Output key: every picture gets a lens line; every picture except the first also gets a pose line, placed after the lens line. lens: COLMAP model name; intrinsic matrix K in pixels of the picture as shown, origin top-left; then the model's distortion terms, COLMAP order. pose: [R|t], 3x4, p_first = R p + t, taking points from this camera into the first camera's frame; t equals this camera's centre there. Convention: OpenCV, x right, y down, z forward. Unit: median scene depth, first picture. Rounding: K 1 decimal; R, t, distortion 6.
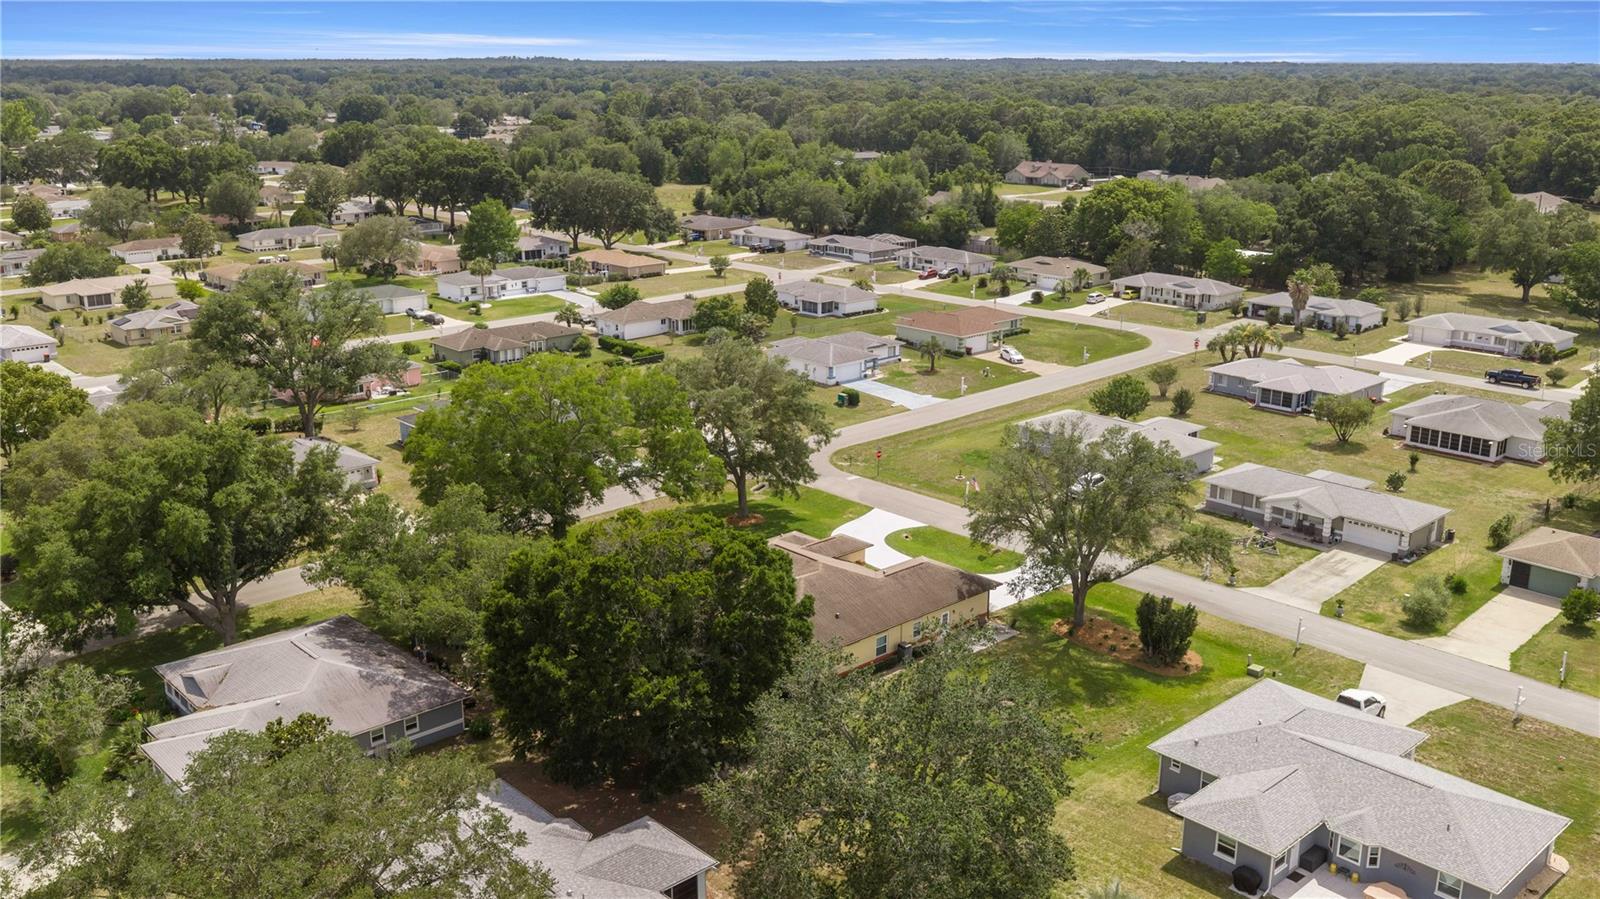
lens RADIAL K [[1366.4, 0, 800.0], [0, 1366.4, 449.5], [0, 0, 1]] dist [0.008975, -0.001852]
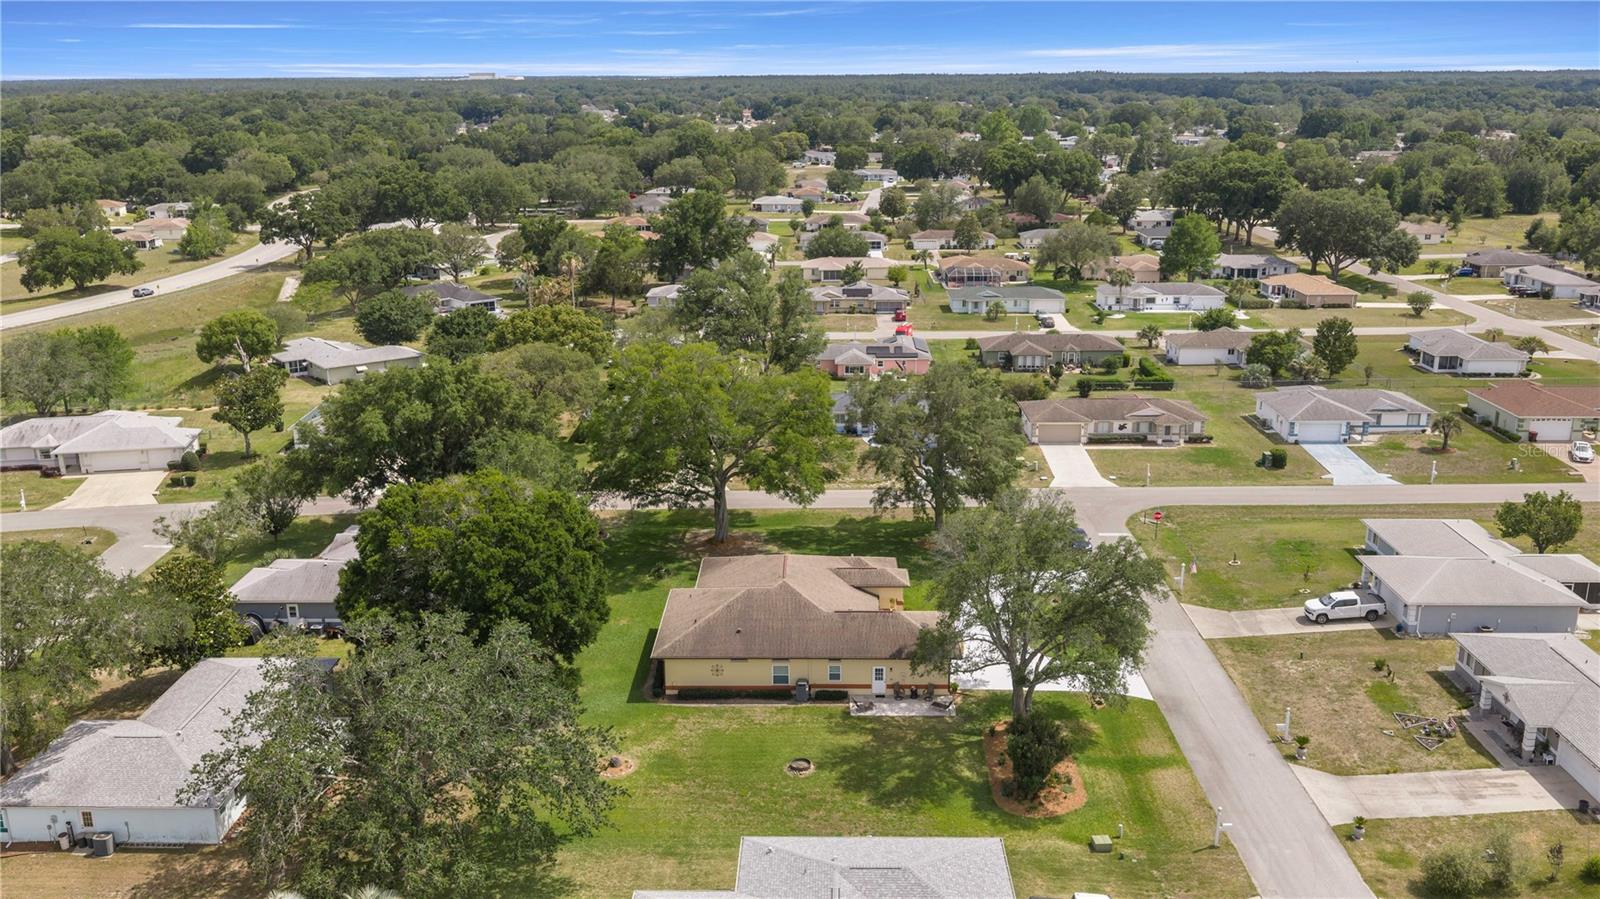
lens RADIAL K [[1325.2, 0, 800.0], [0, 1325.2, 449.5], [0, 0, 1]] dist [0.035015, -0.079487]
pose [[0.721867, 0.181505, -0.667805, 0.290002], [-0.182298, 0.980783, 0.069515, -0.035563], [0.667589, 0.071559, 0.741083, 0.127386]]
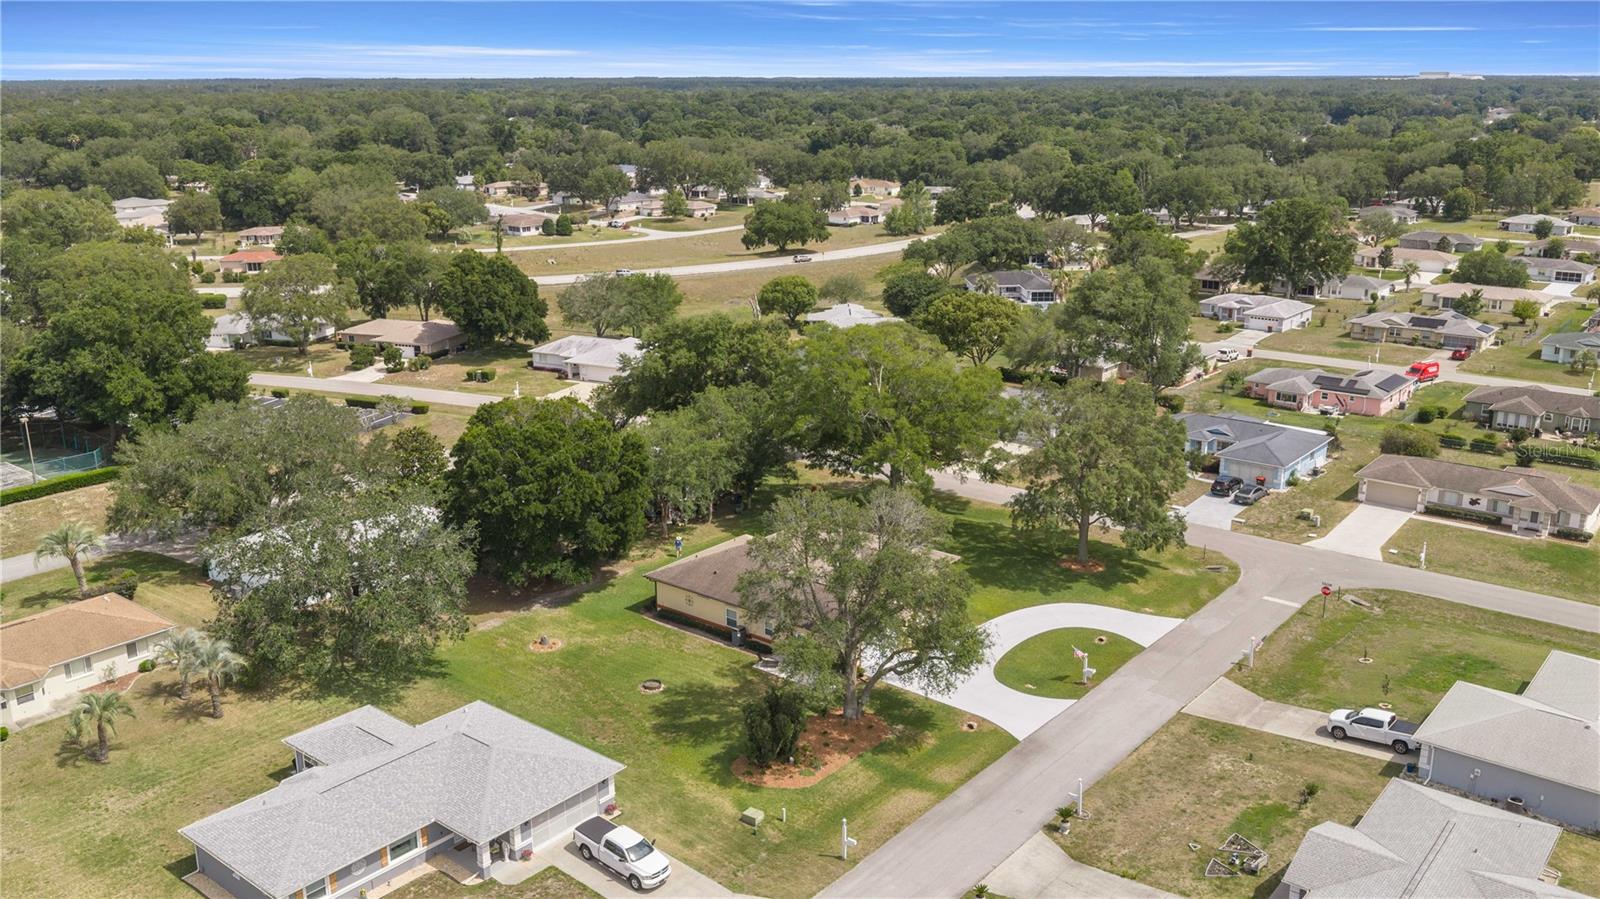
lens RADIAL K [[1325.2, 0, 800.0], [0, 1325.2, 449.5], [0, 0, 1]] dist [0.035015, -0.079487]
pose [[0.141220, 0.264530, -0.953982, 0.444615], [-0.268815, 0.937680, 0.220216, -0.097772], [0.952783, 0.225346, 0.203529, 0.347935]]
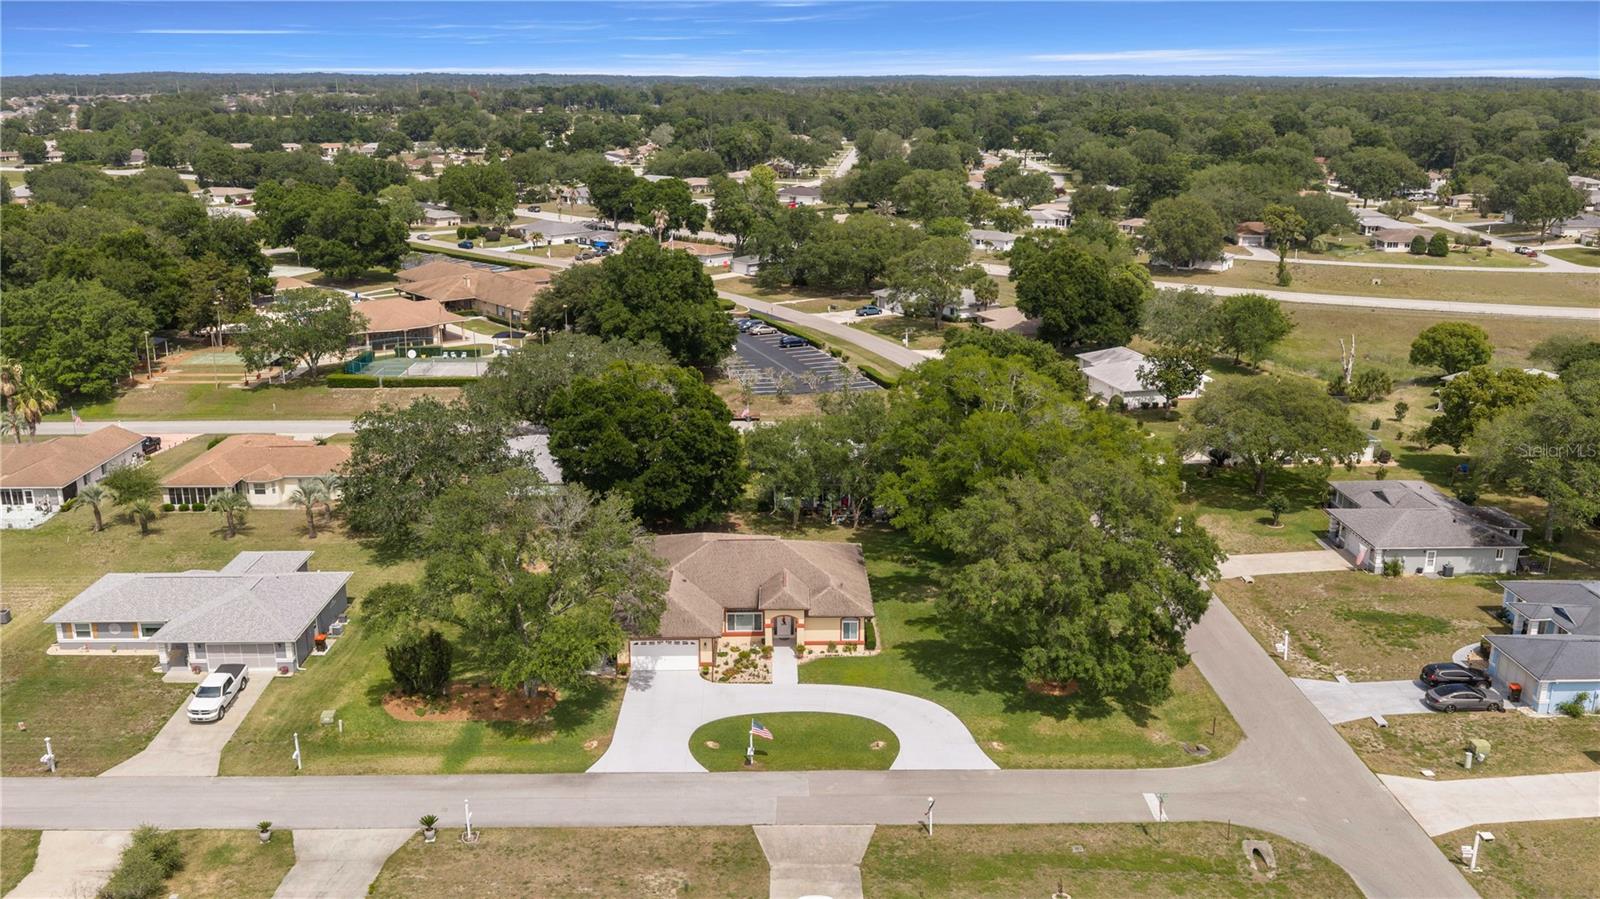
lens RADIAL K [[1325.2, 0, 800.0], [0, 1325.2, 449.5], [0, 0, 1]] dist [0.035015, -0.079487]
pose [[-0.659752, 0.199691, -0.724466, 0.319796], [-0.211493, 0.875742, 0.433990, -0.201349], [0.721109, 0.439545, -0.535539, 0.704573]]
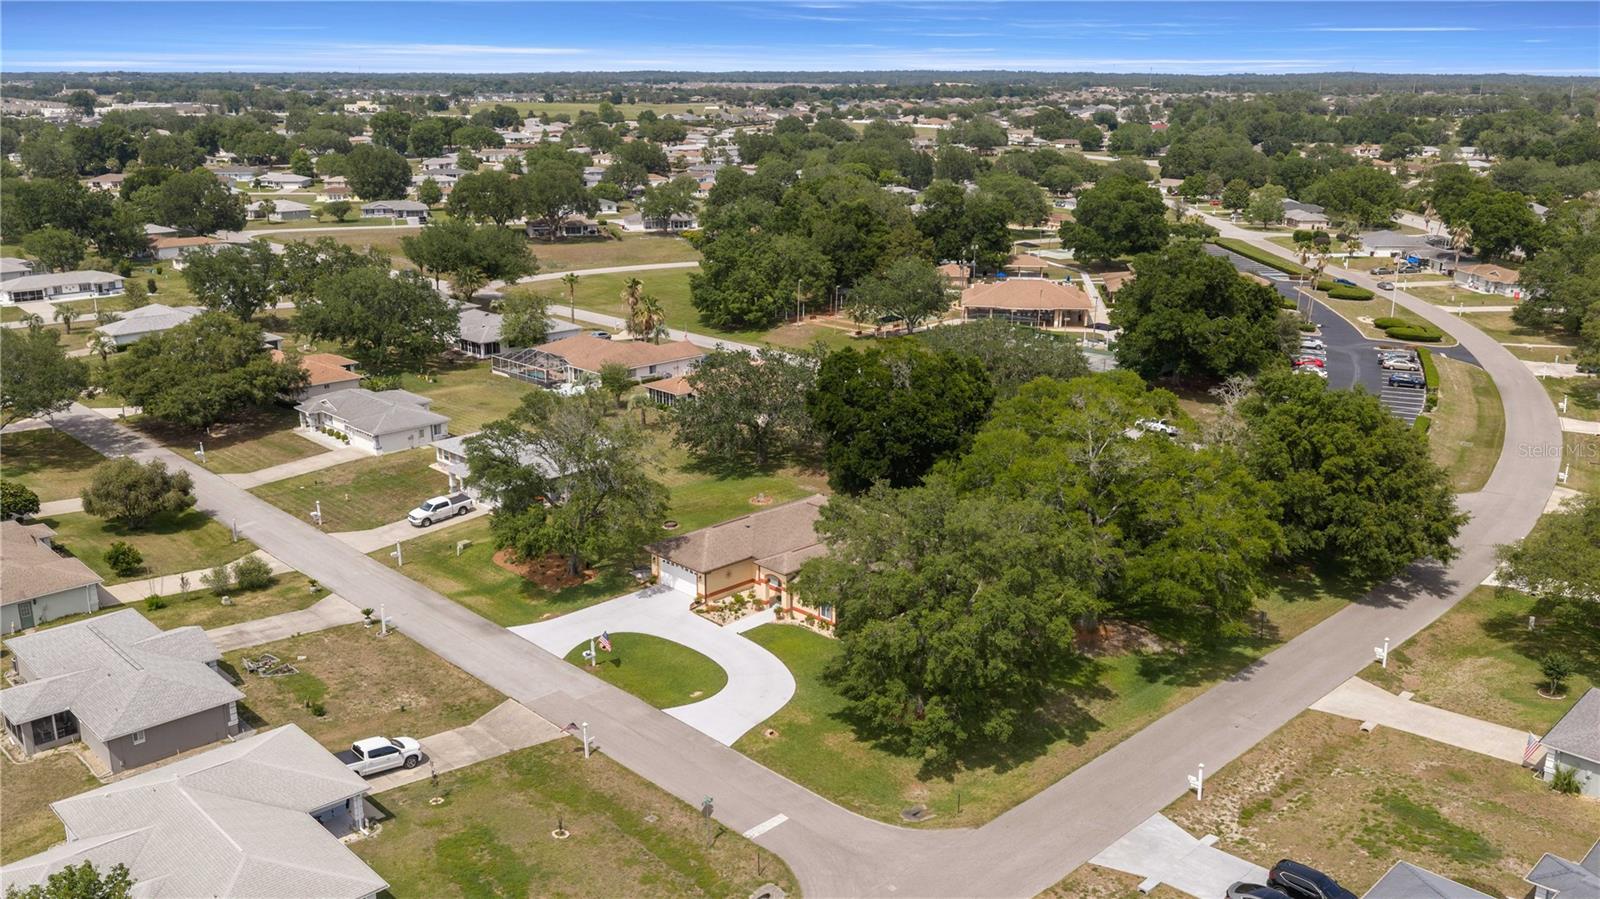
lens RADIAL K [[1325.2, 0, 800.0], [0, 1325.2, 449.5], [0, 0, 1]] dist [0.035015, -0.079487]
pose [[-0.999515, 0.002004, -0.031092, 0.024059], [-0.014734, 0.848899, 0.528350, -0.246619], [0.027453, 0.528552, -0.848457, 0.862579]]
